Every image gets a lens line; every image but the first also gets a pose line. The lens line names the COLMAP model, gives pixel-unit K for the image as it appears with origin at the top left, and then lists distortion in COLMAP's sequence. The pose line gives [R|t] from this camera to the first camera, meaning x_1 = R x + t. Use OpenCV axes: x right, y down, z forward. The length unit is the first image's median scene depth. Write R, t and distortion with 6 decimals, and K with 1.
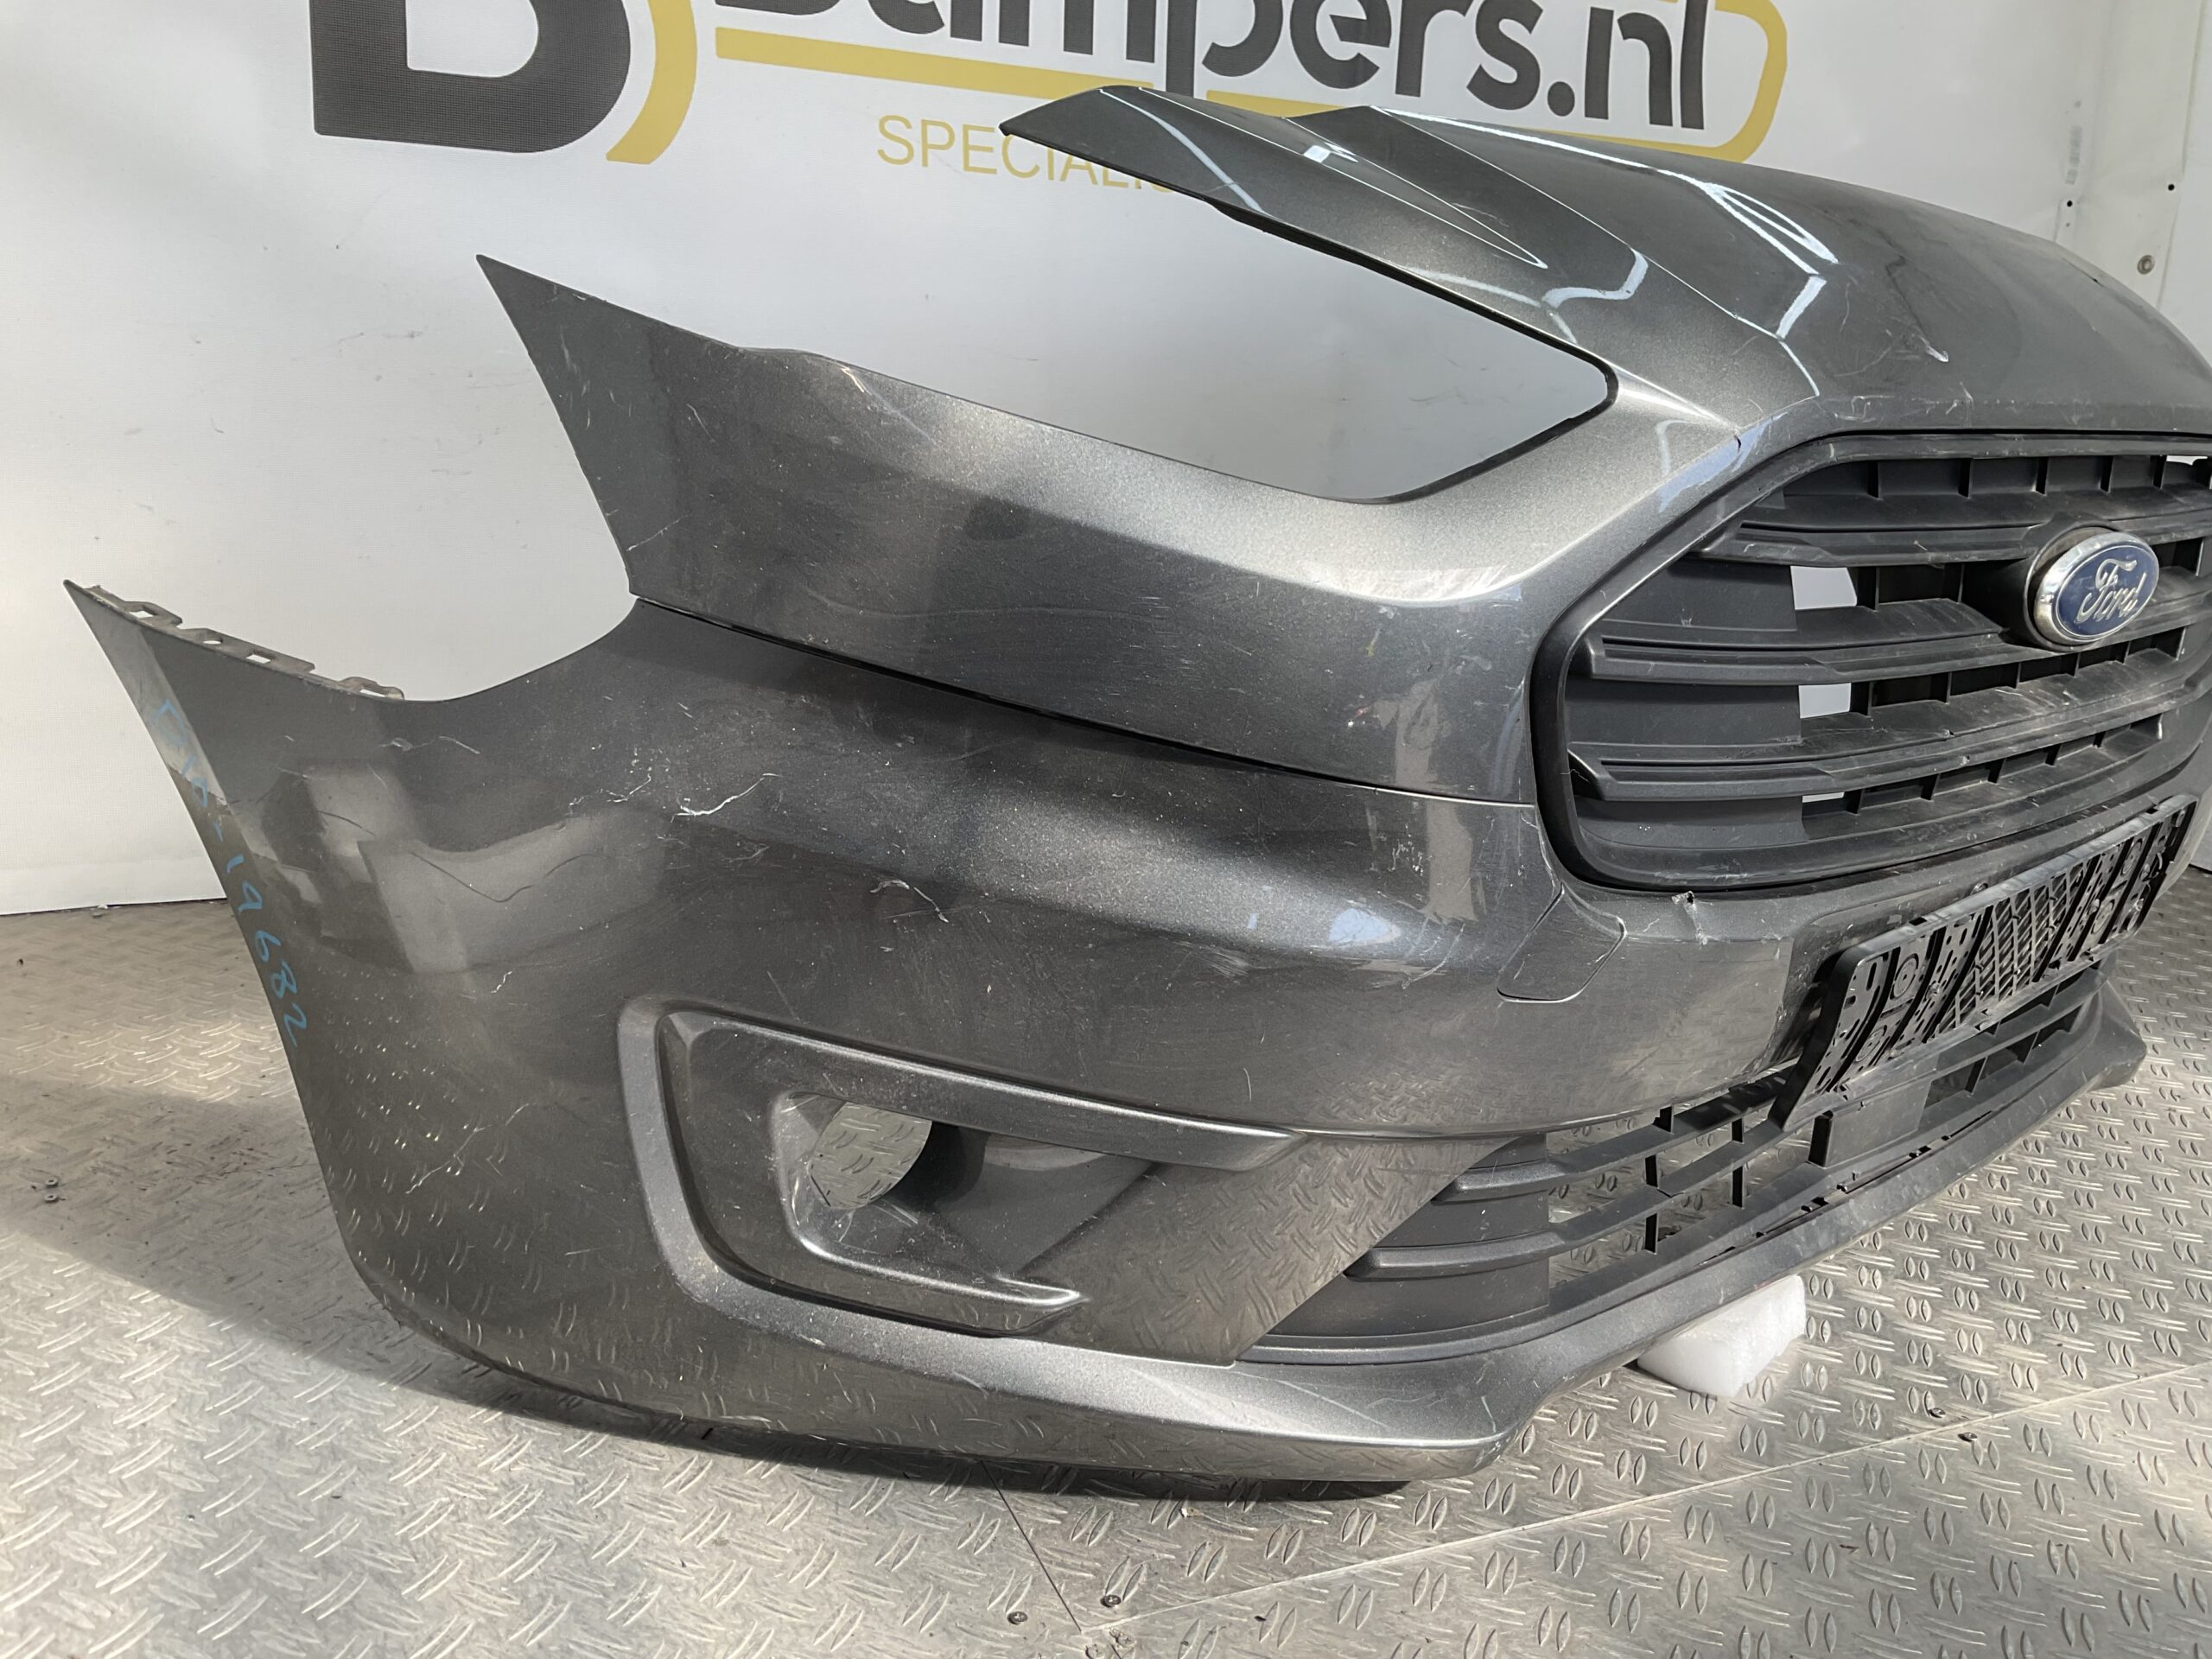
lens RADIAL K [[1864.4, 0, 1106.0], [0, 1864.4, 829.5], [0, 0, 1]] dist [0.046592, -0.081230]
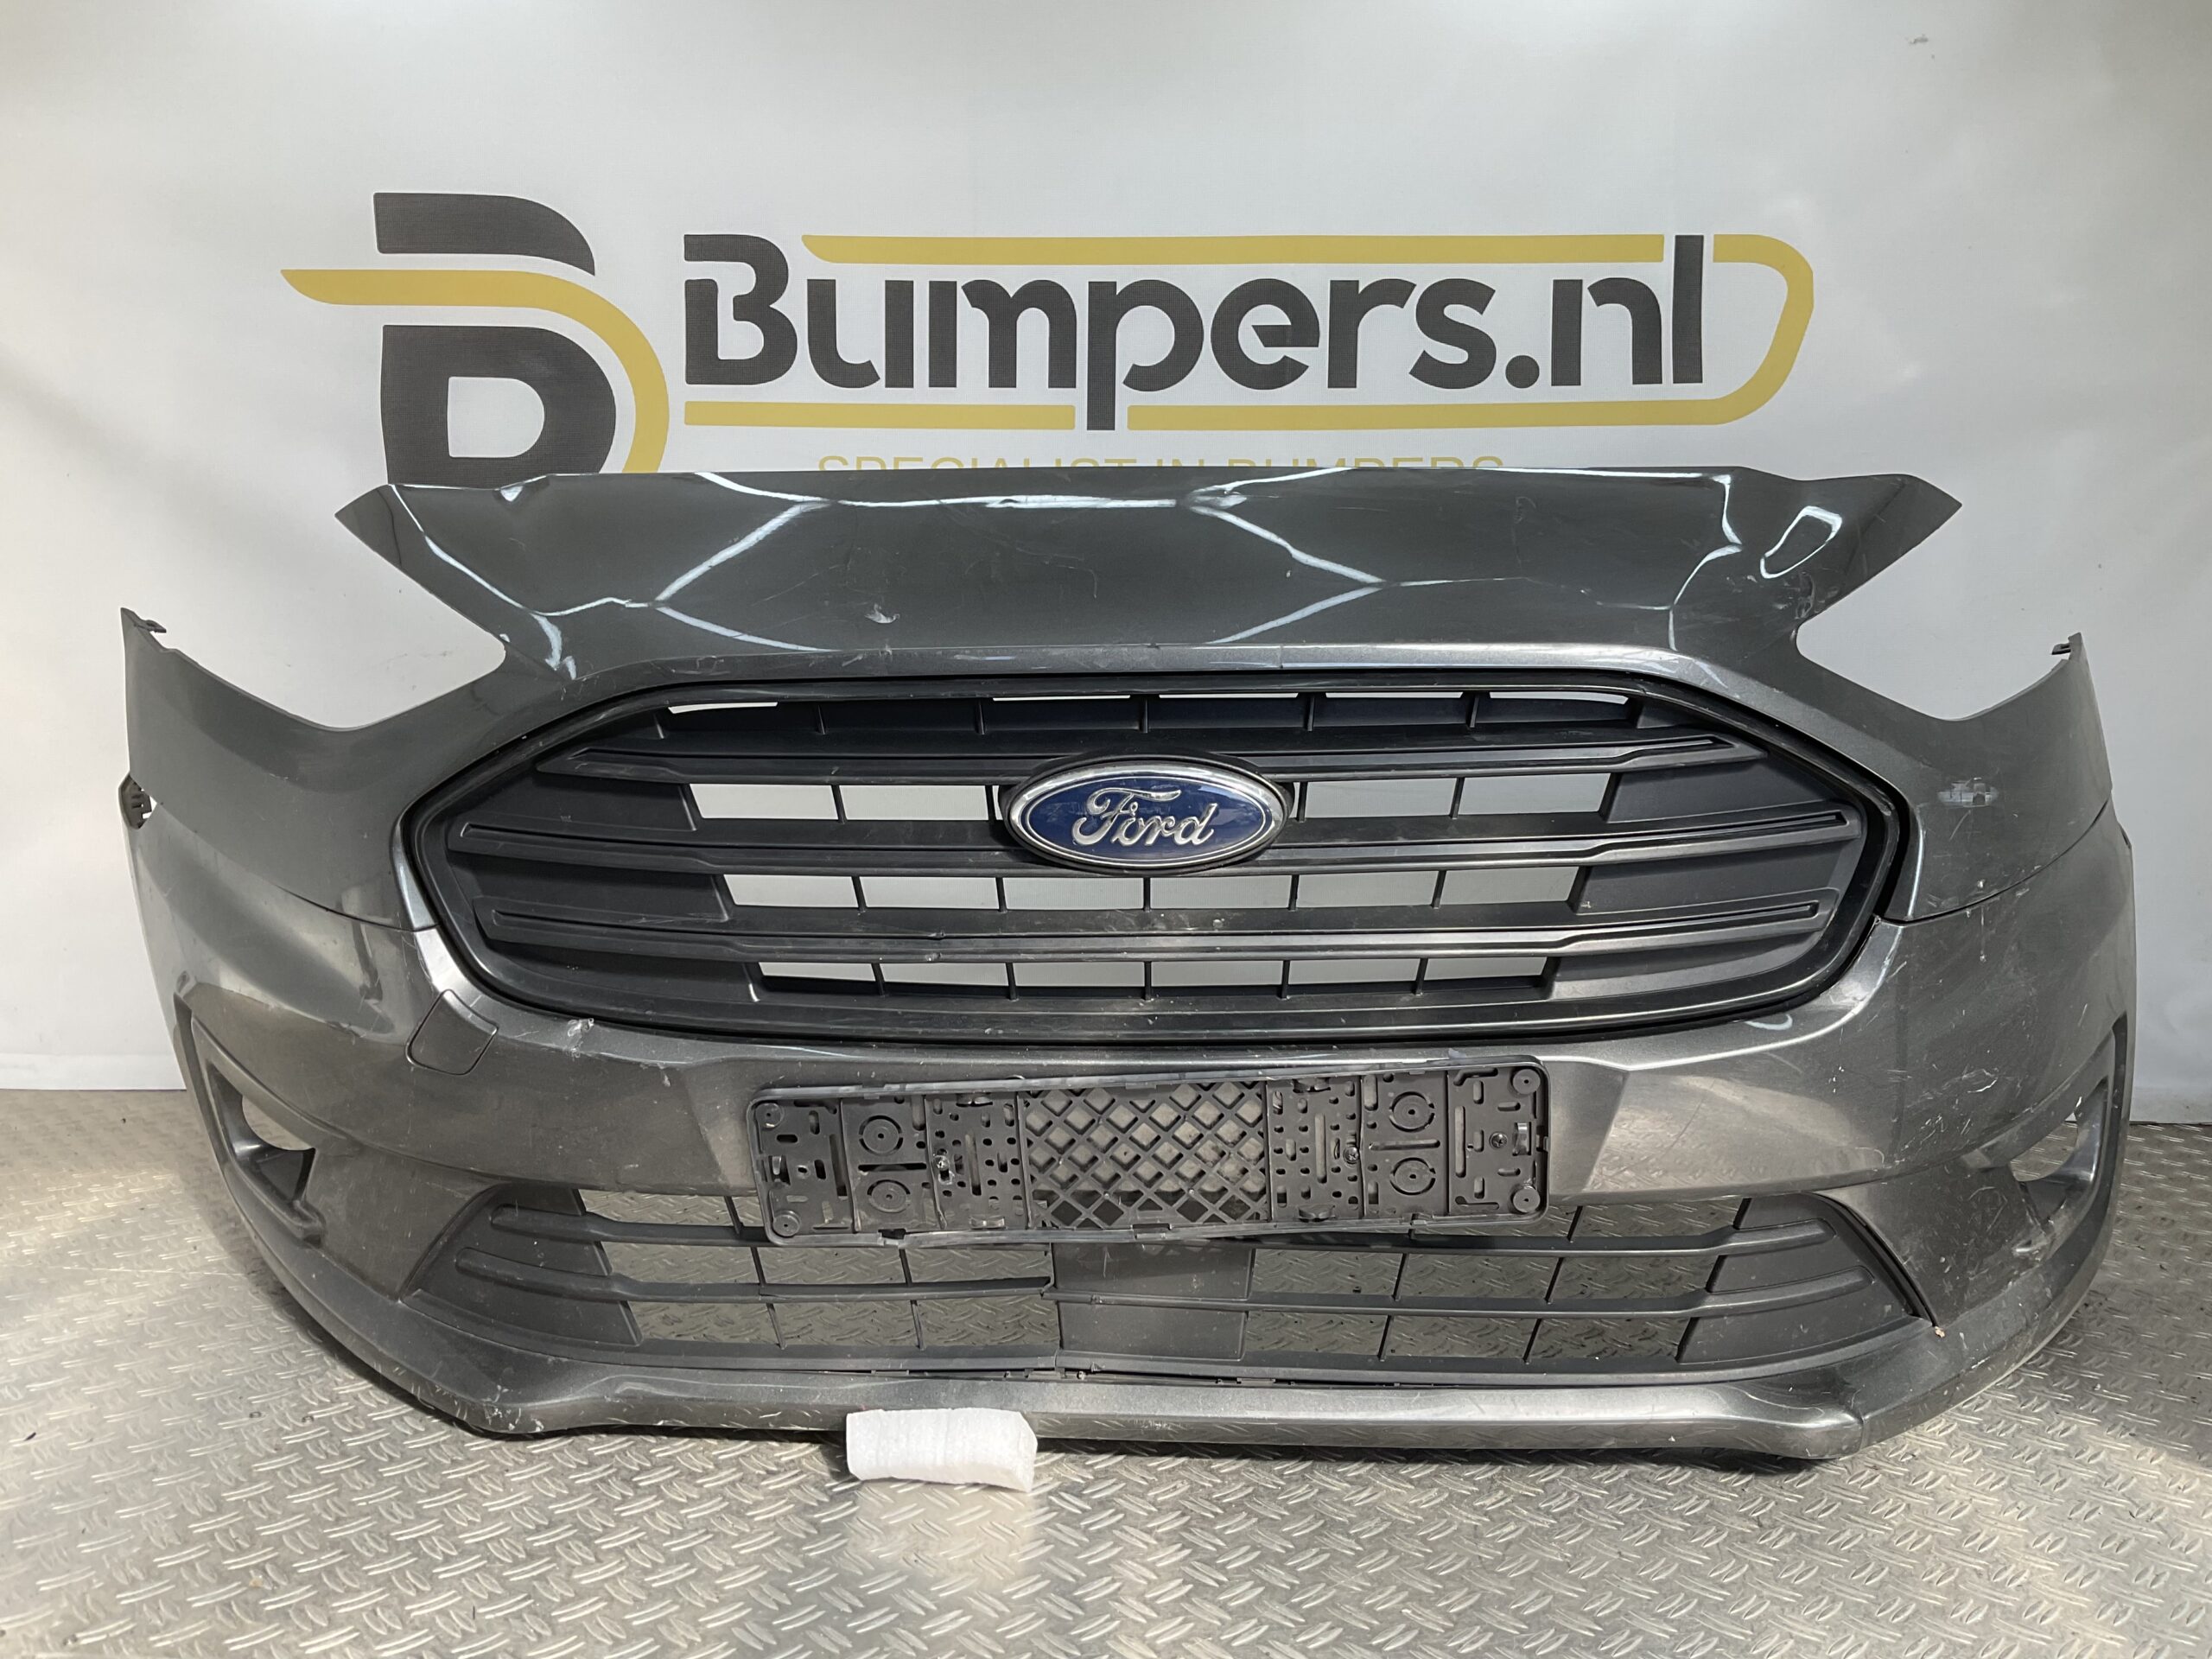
lens RADIAL K [[1847.6, 0, 1096.9], [0, 1847.6, 825.2], [0, 0, 1]] dist [0.117367, -0.223883]
pose [[0.896065, -0.008358, -0.443843, 0.775106], [-0.066106, 0.986163, -0.152030, 0.024441], [0.438972, 0.165570, 0.883114, 0.099983]]
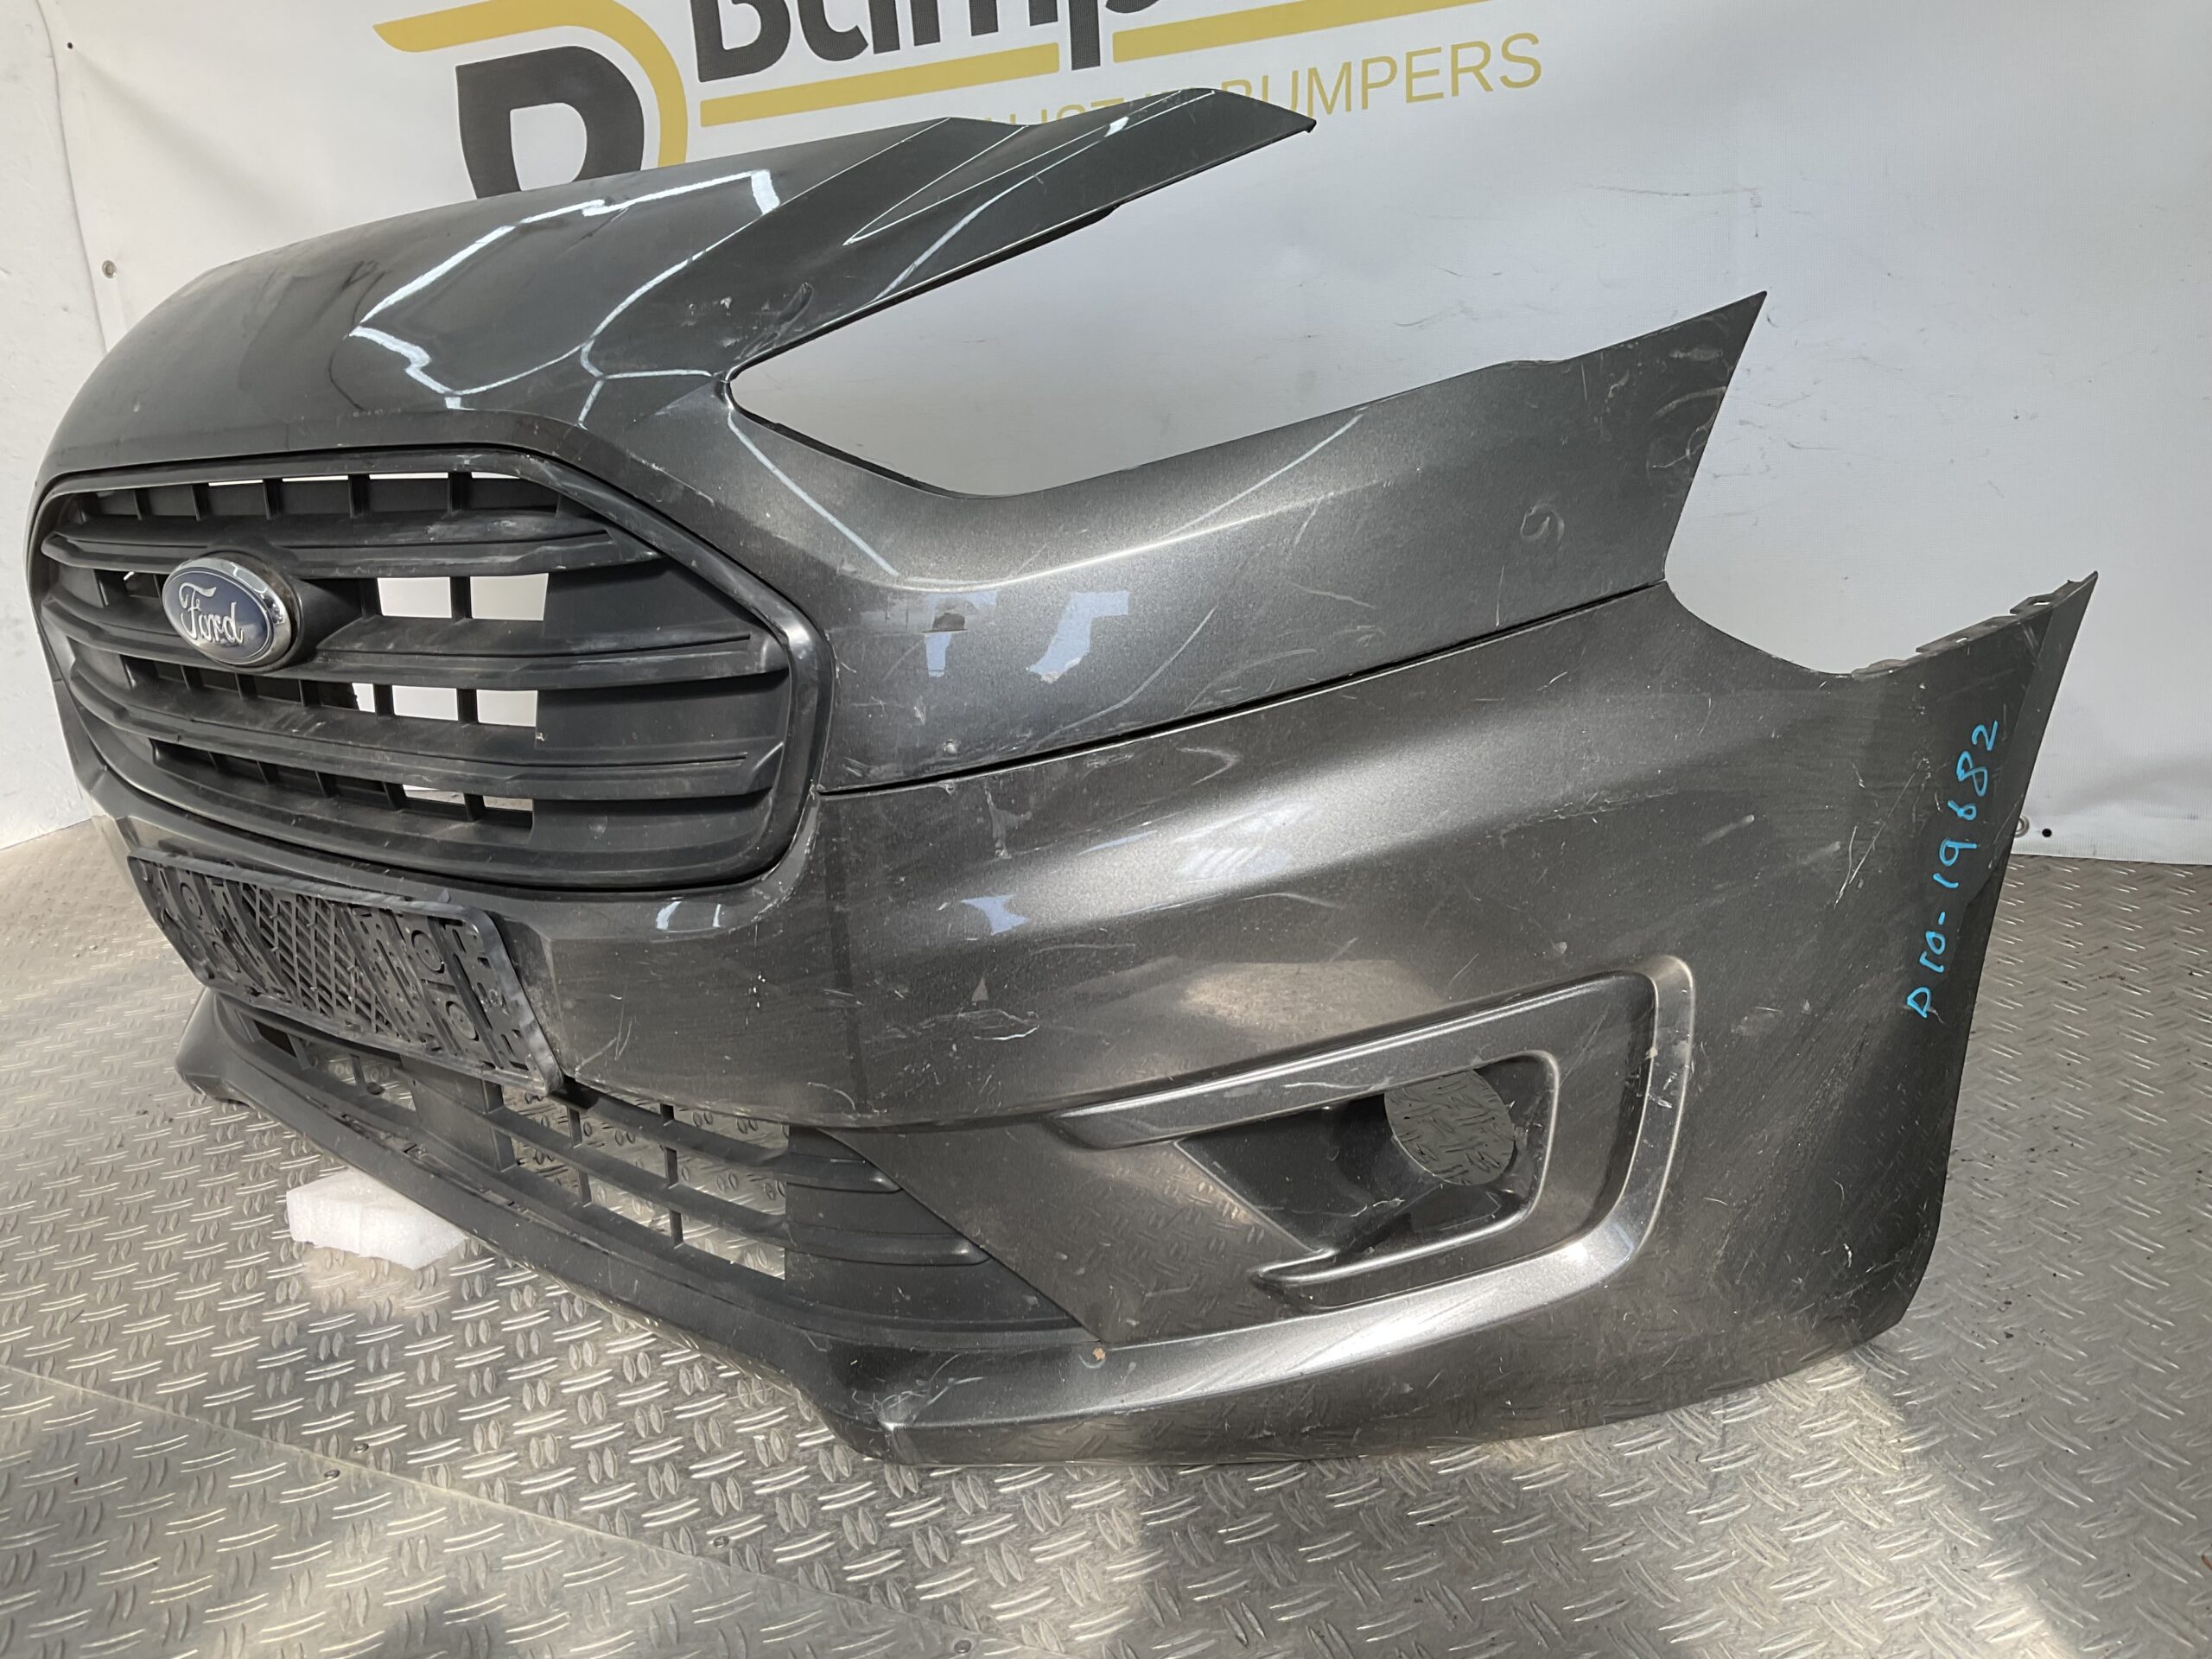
lens RADIAL K [[1836.2, 0, 1082.4], [0, 1836.2, 847.2], [0, 0, 1]] dist [0.080823, -0.139935]
pose [[0.626097, 0.110703, -0.771846, 1.215962], [-0.058345, 0.993747, 0.095201, -0.108488], [0.777559, -0.014572, 0.628641, 0.581675]]
